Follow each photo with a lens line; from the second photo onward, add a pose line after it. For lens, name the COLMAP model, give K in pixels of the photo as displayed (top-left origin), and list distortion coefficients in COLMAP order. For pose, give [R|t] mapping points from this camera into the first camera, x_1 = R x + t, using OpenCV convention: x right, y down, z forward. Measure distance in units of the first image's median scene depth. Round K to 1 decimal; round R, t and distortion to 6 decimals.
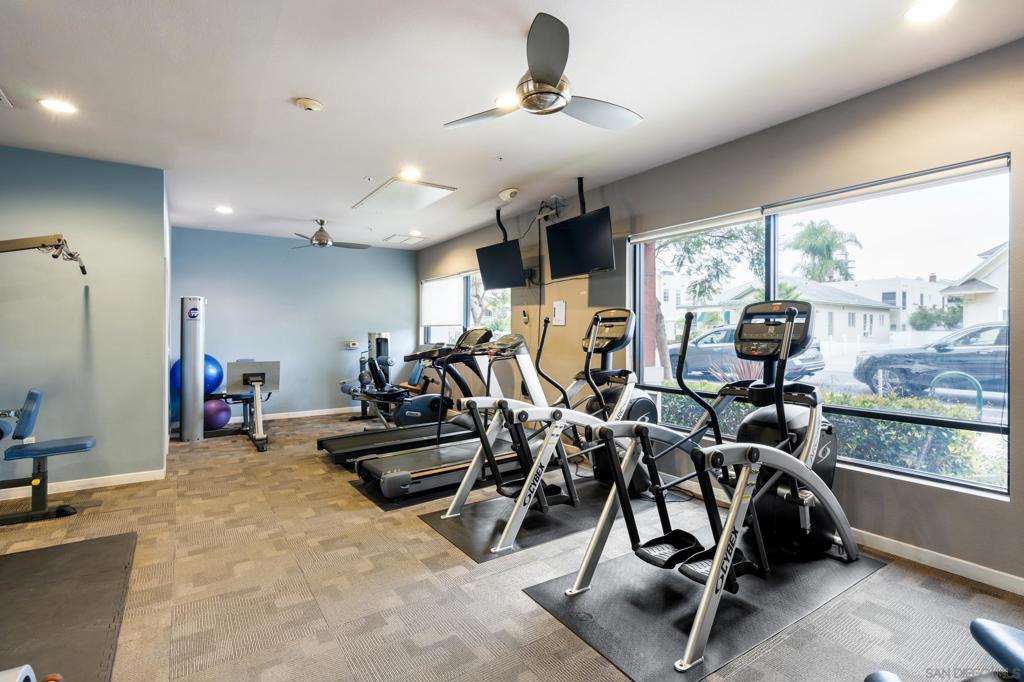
lens RADIAL K [[481.7, 0, 511.4], [0, 481.7, 337.8], [0, 0, 1]] dist [-0.001905, 0.000129]
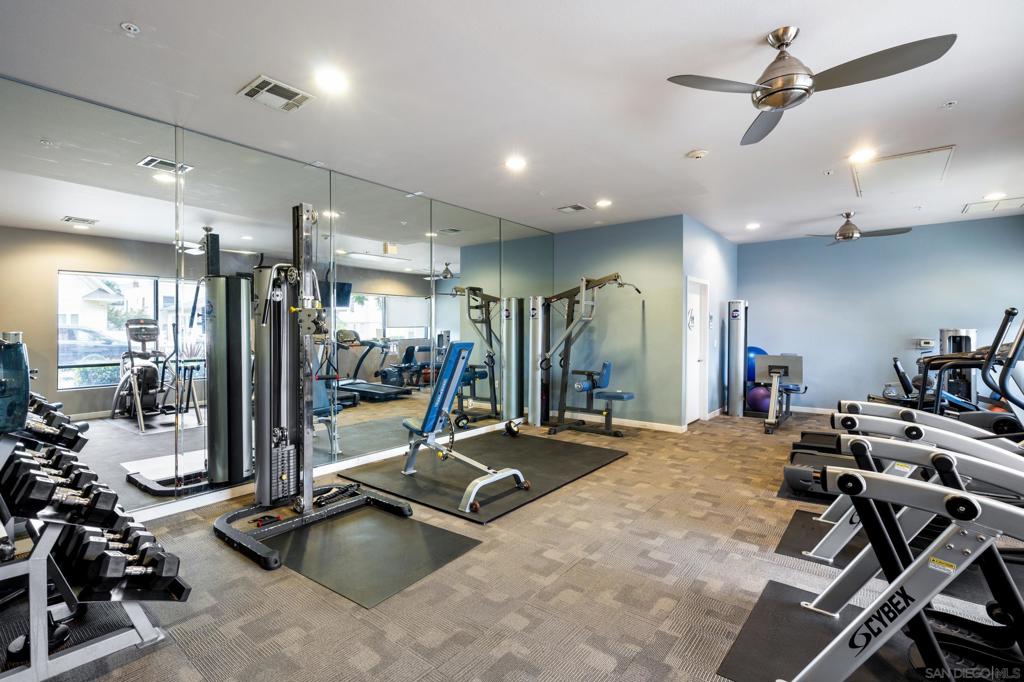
lens RADIAL K [[481.7, 0, 512.6], [0, 481.7, 337.3], [0, 0, 1]] dist [-0.001905, 0.000129]
pose [[0.309448, 0.013268, -0.950824, 0.623352], [-0.007109, 0.999907, 0.011639, -0.002033], [0.950890, 0.003158, 0.309514, 0.119804]]
